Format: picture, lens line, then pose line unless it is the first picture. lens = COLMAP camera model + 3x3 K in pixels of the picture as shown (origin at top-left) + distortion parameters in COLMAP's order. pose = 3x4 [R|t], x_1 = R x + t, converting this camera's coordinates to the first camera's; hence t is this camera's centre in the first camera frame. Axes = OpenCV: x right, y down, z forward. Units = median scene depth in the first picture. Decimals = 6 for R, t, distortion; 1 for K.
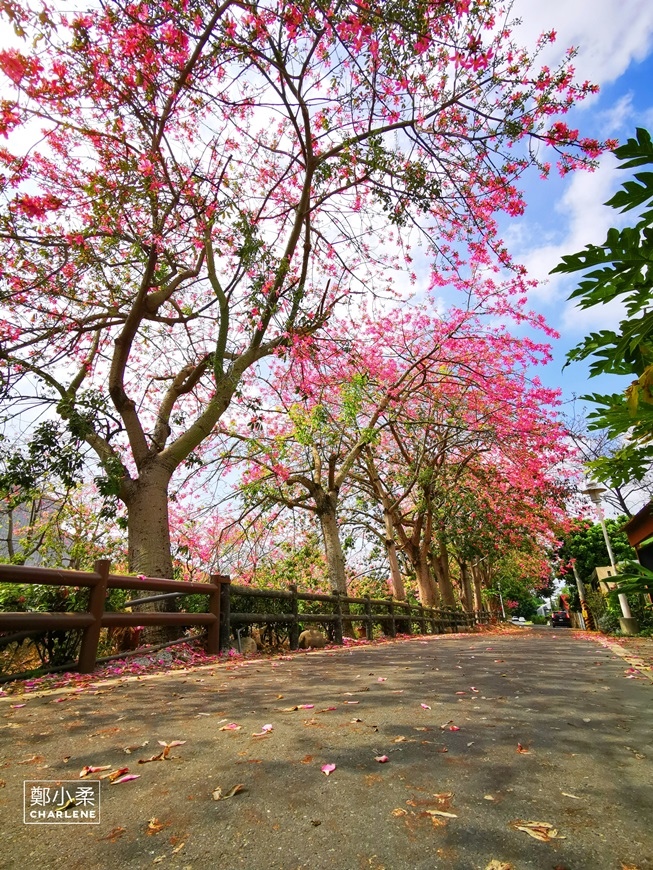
lens RADIAL K [[421.0, 0, 326.5], [0, 421.0, 435.0], [0, 0, 1]] dist [-0.037513, 0.035314]
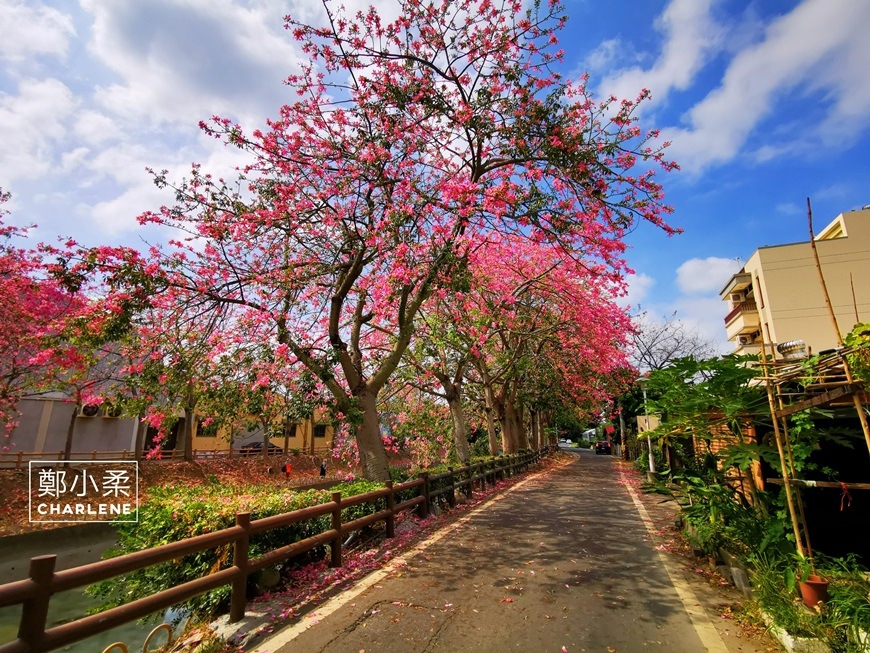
lens RADIAL K [[421.0, 0, 435.0], [0, 421.0, 326.5], [0, 0, 1]] dist [-0.037513, 0.035314]
pose [[0.993912, 0.041649, 0.102000, -0.309604], [-0.057842, 0.985202, 0.161342, -0.387802], [-0.093771, -0.166260, 0.981613, -0.416483]]
